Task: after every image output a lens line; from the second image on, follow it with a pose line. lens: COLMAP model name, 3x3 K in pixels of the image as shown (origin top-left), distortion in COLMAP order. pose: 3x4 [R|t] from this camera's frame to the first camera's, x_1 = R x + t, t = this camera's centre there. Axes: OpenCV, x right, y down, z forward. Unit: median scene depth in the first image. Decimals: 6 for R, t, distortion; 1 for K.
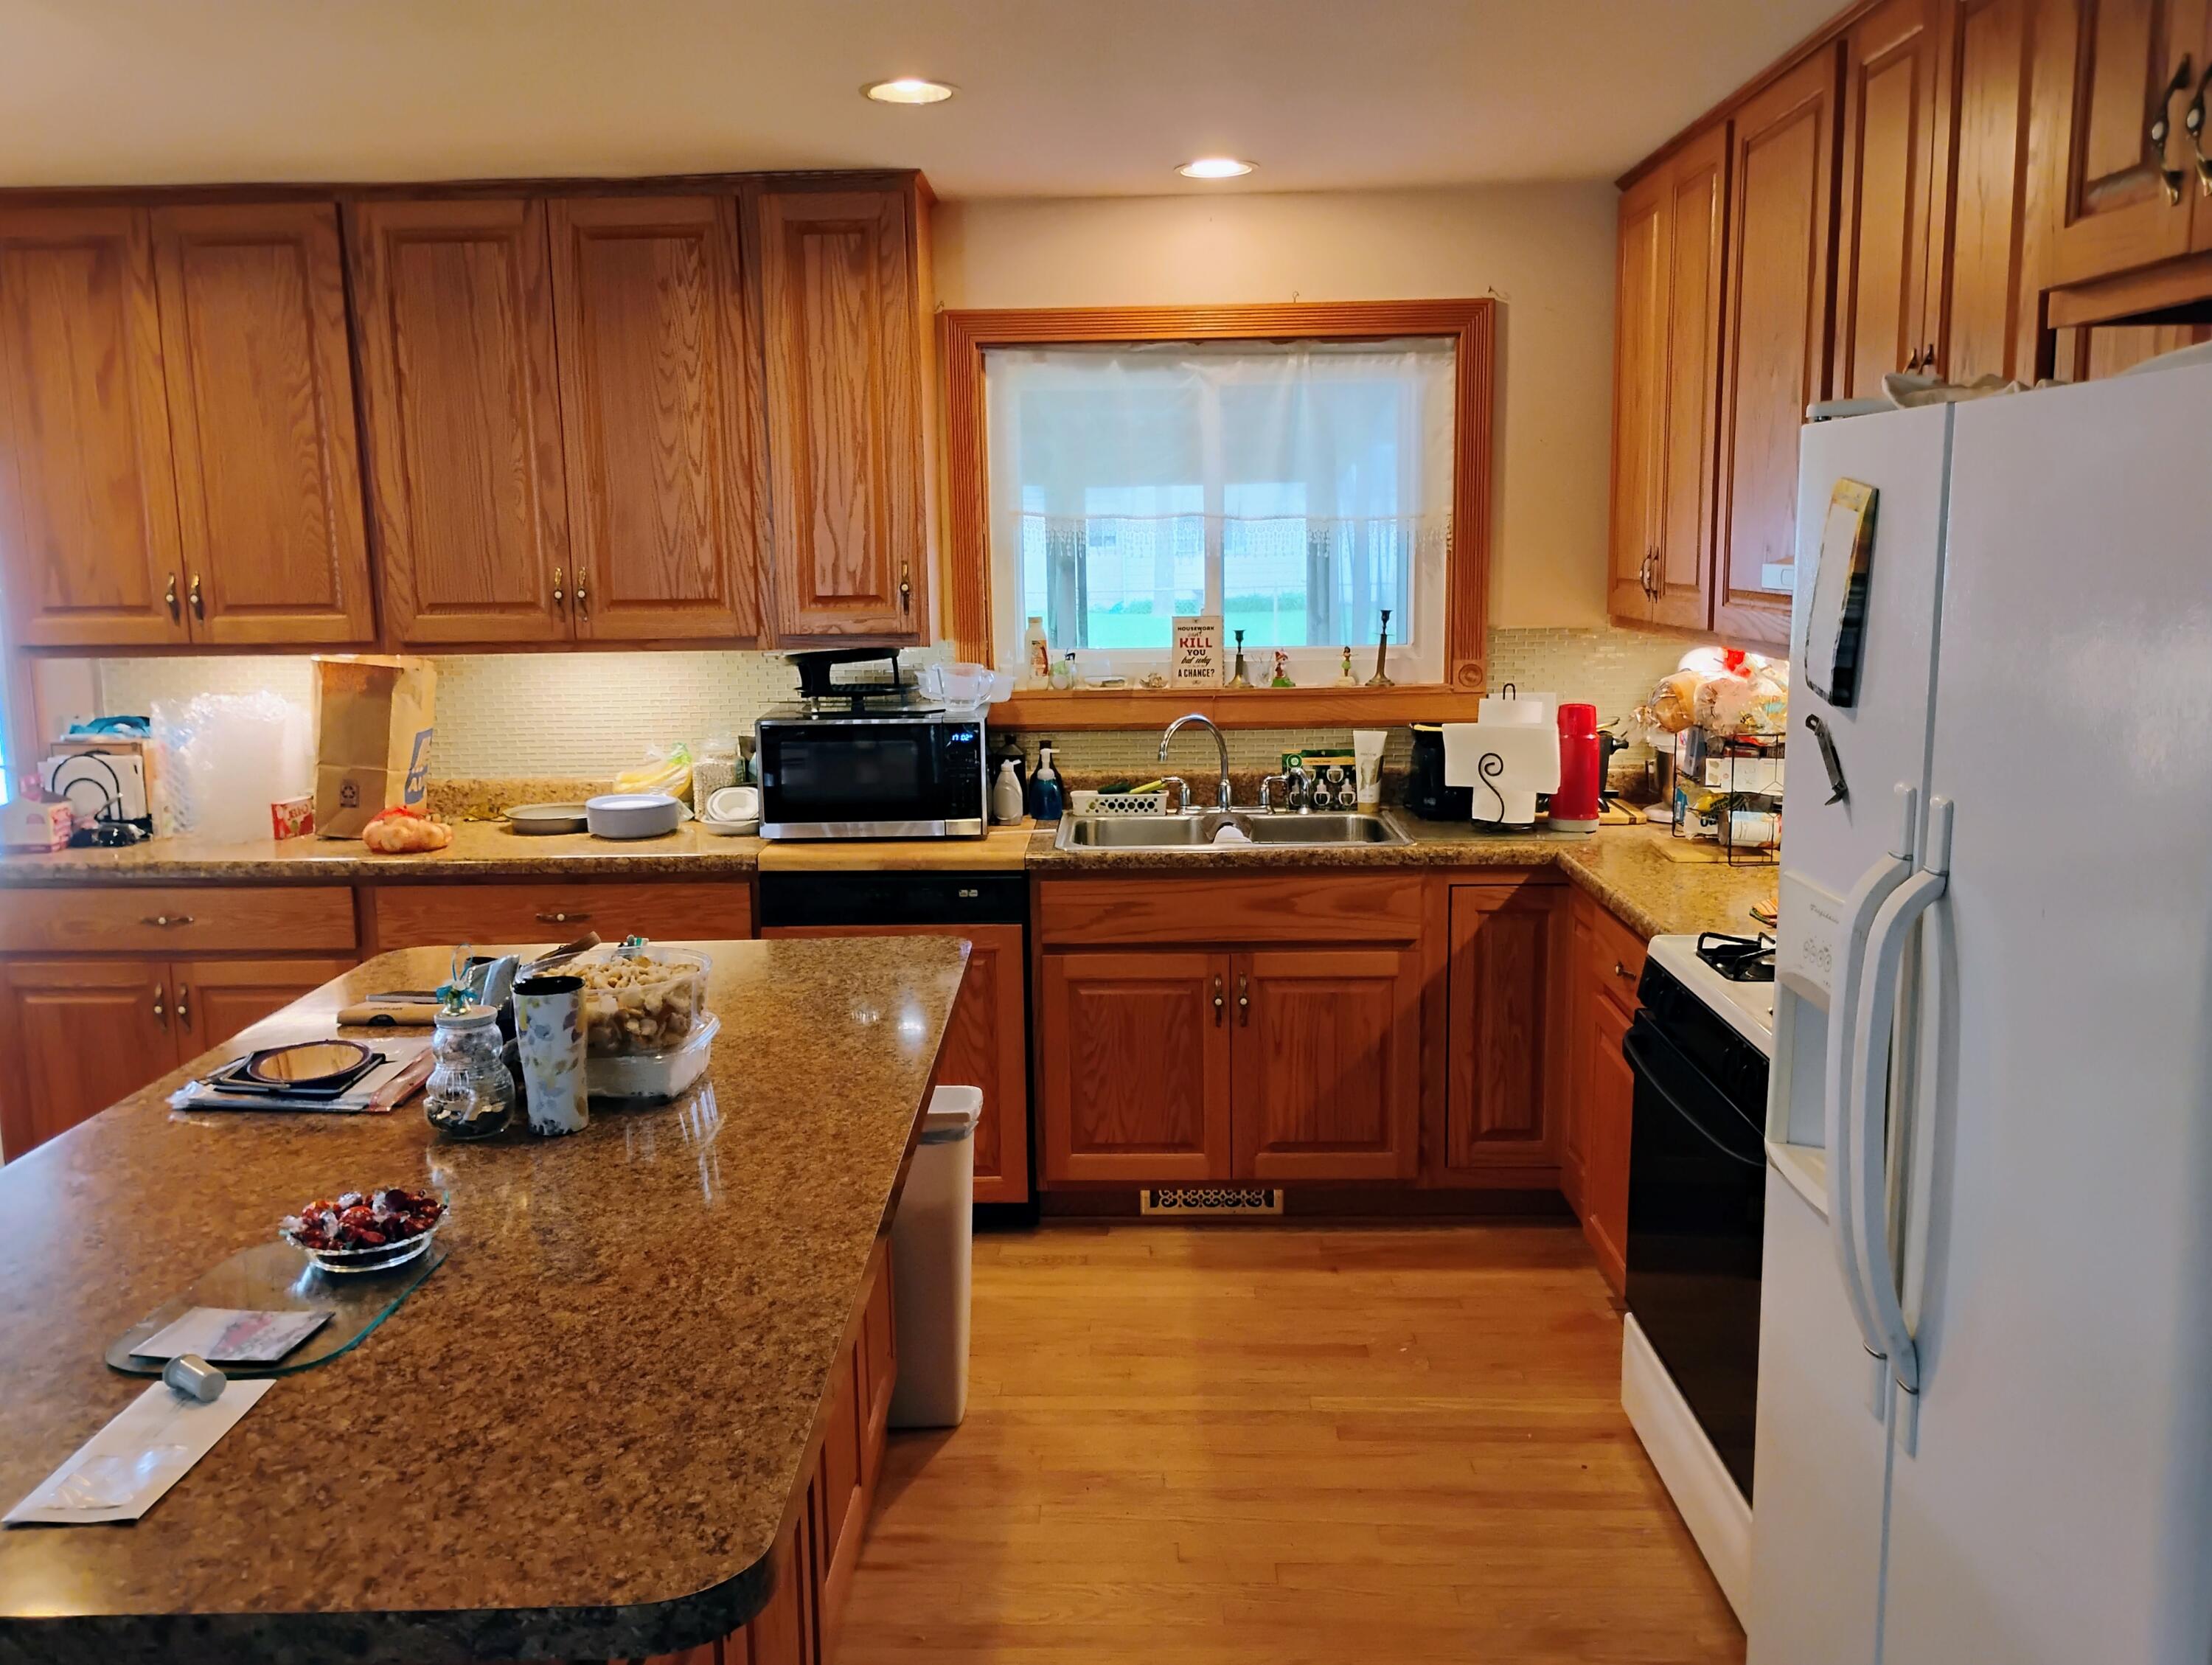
lens RADIAL K [[1830.0, 0, 1106.0], [0, 1830.0, 832.5], [0, 0, 1]] dist [0.061169, -0.076509]
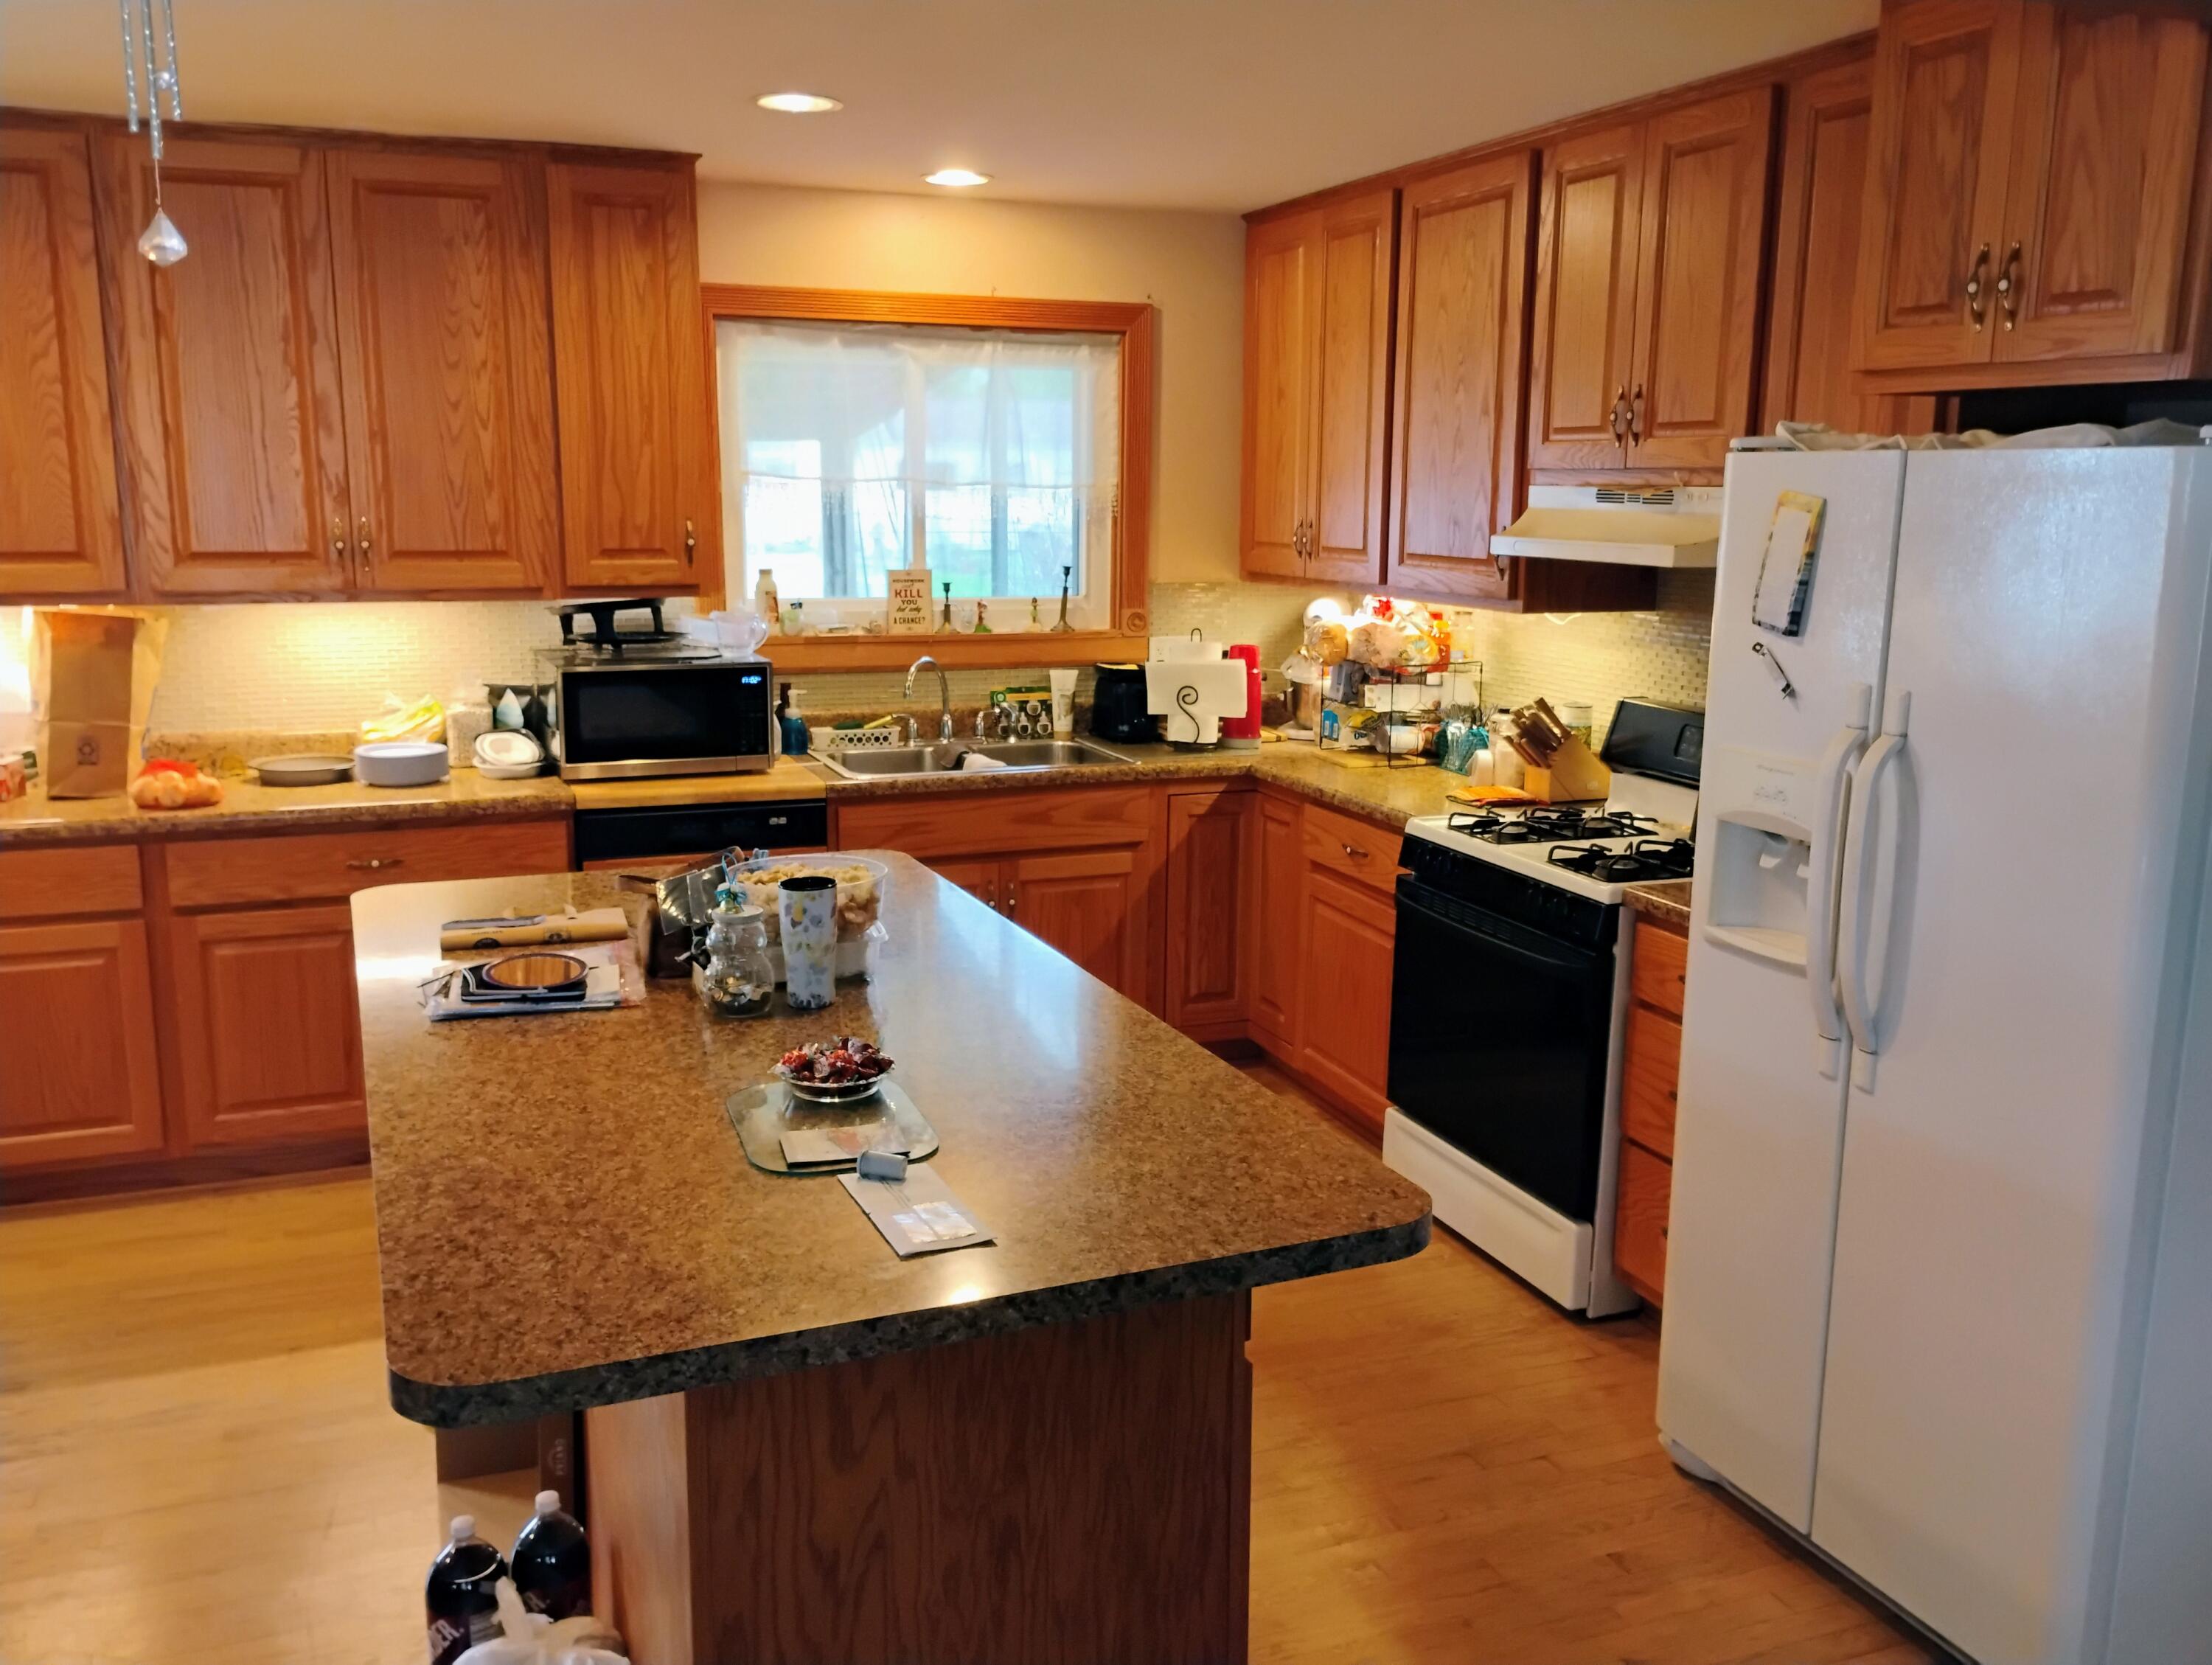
lens RADIAL K [[1808.6, 0, 1106.0], [0, 1808.6, 832.5], [0, 0, 1]] dist [0.077308, -0.123268]
pose [[0.921416, -0.050572, 0.385272, -0.304532], [0.039393, 0.998544, 0.036859, 0.007465], [-0.386575, -0.018785, 0.922067, -0.085774]]
